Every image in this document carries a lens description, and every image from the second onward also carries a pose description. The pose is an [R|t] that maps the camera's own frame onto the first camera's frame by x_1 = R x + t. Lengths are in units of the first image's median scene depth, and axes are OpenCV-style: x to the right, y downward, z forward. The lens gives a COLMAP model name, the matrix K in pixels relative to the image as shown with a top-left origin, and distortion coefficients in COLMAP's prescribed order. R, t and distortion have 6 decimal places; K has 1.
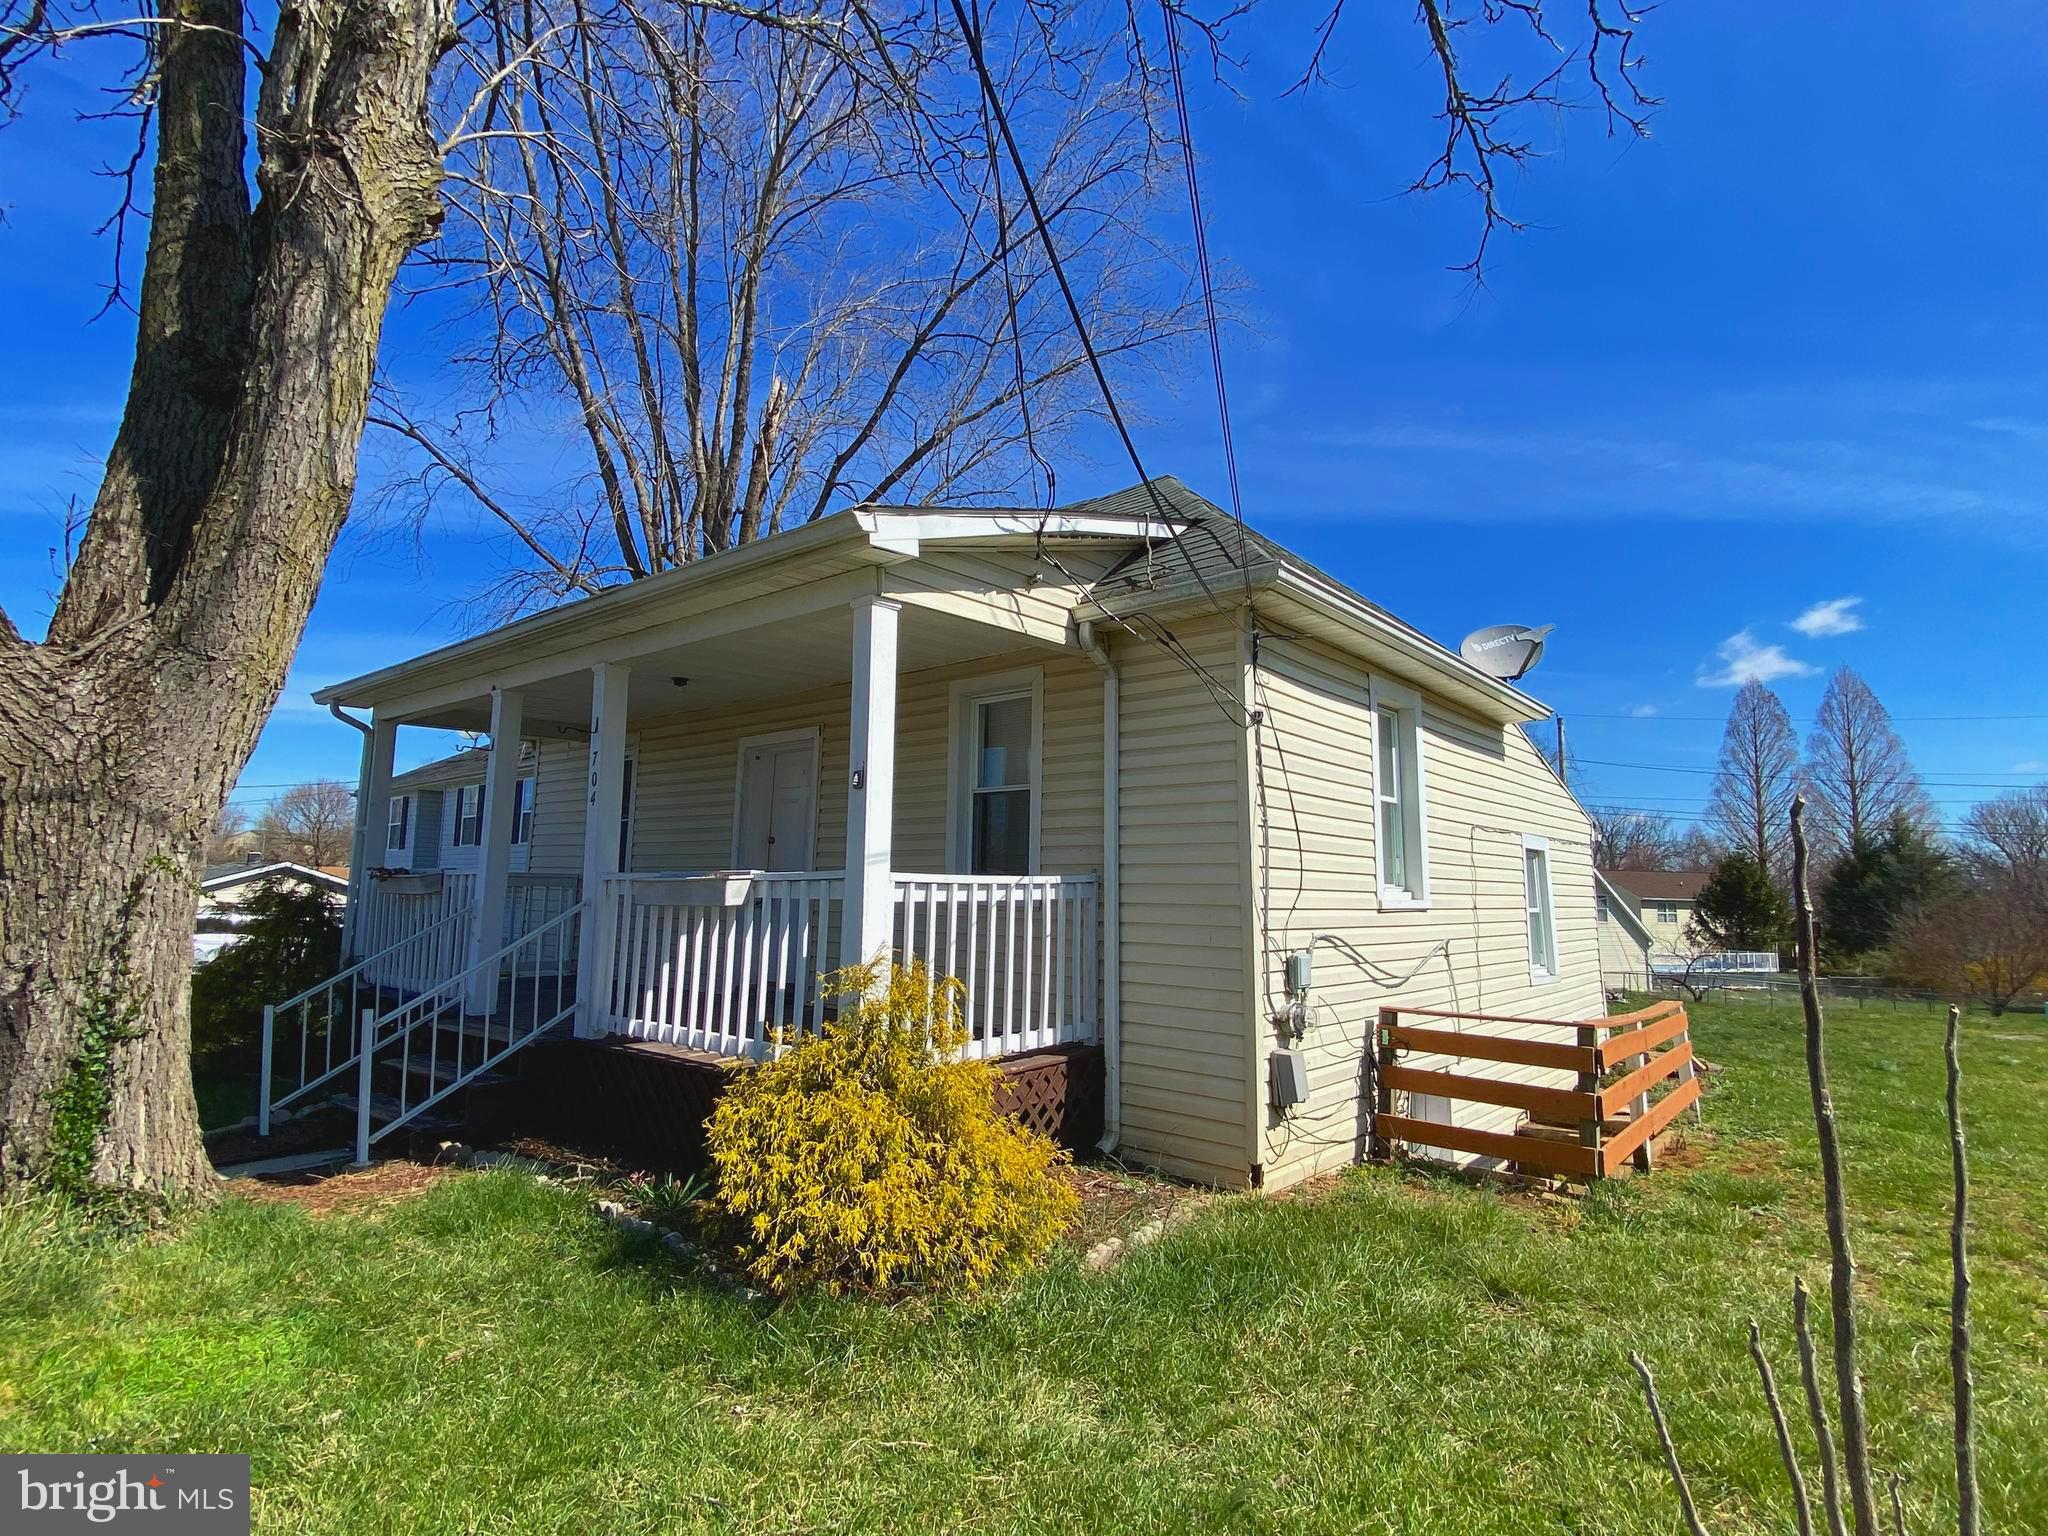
lens RADIAL K [[971.7, 0, 1026.4], [0, 971.7, 771.0], [0, 0, 1]] dist [-0.017518, 0.000362]
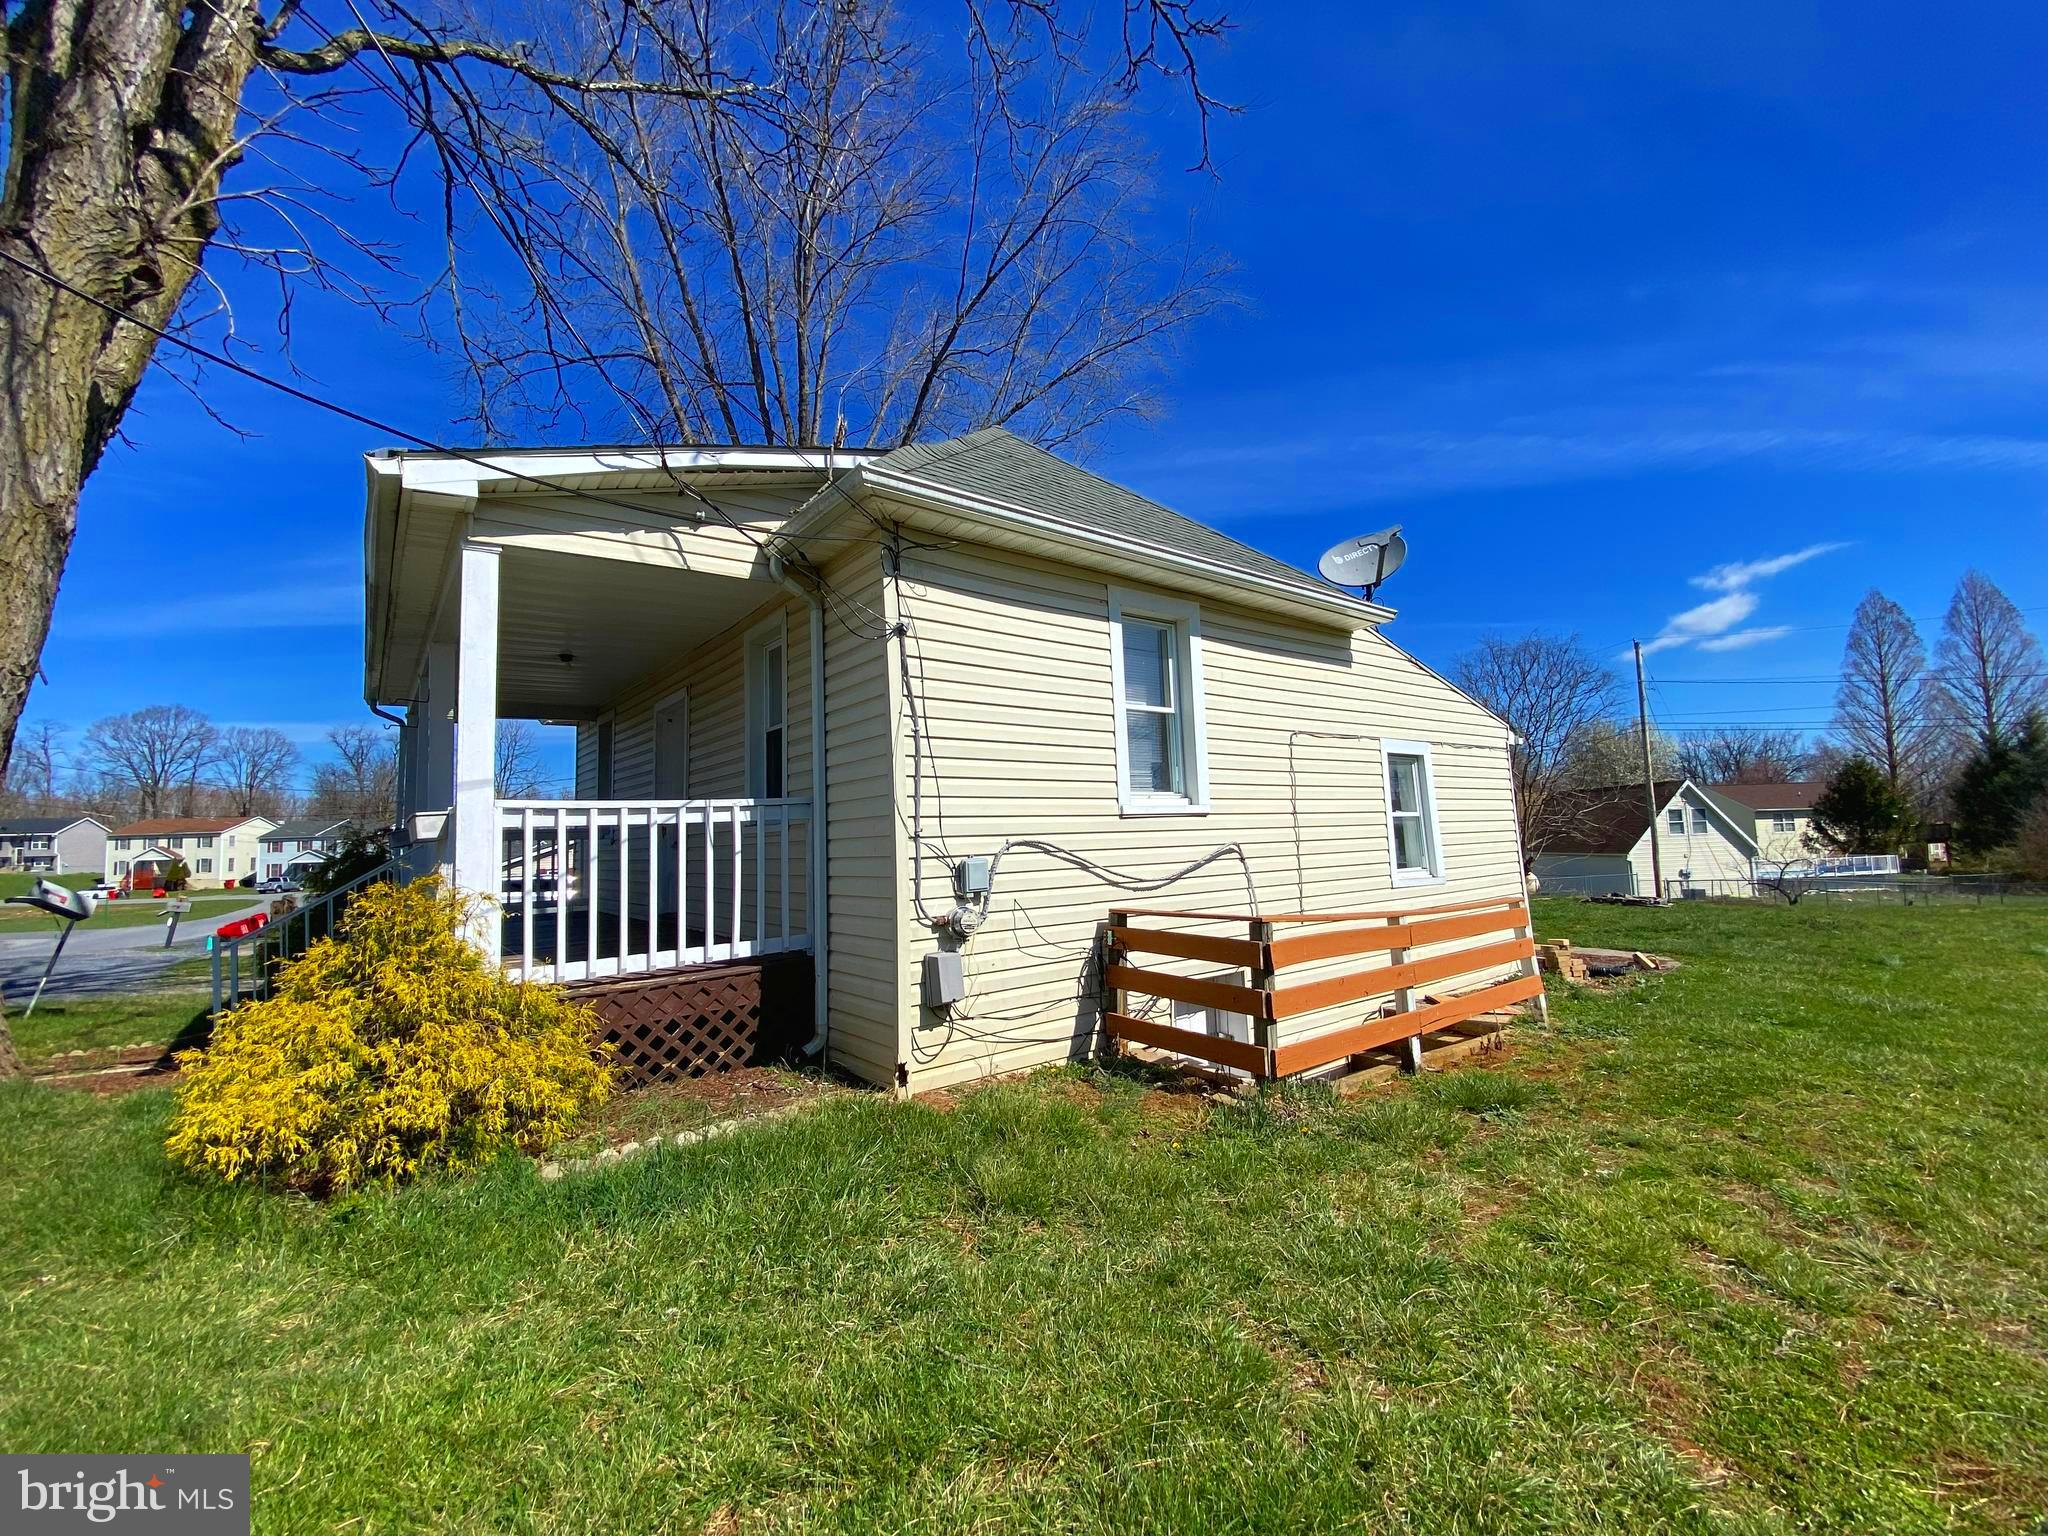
lens RADIAL K [[825.4, 0, 1070.4], [0, 825.4, 777.2], [0, 0, 1]] dist [-0.002495, -0.007270]
pose [[0.987040, -0.066012, -0.146271, 0.460150], [0.072798, 0.996482, 0.041532, 0.065993], [0.143015, -0.051642, 0.988372, 0.145962]]
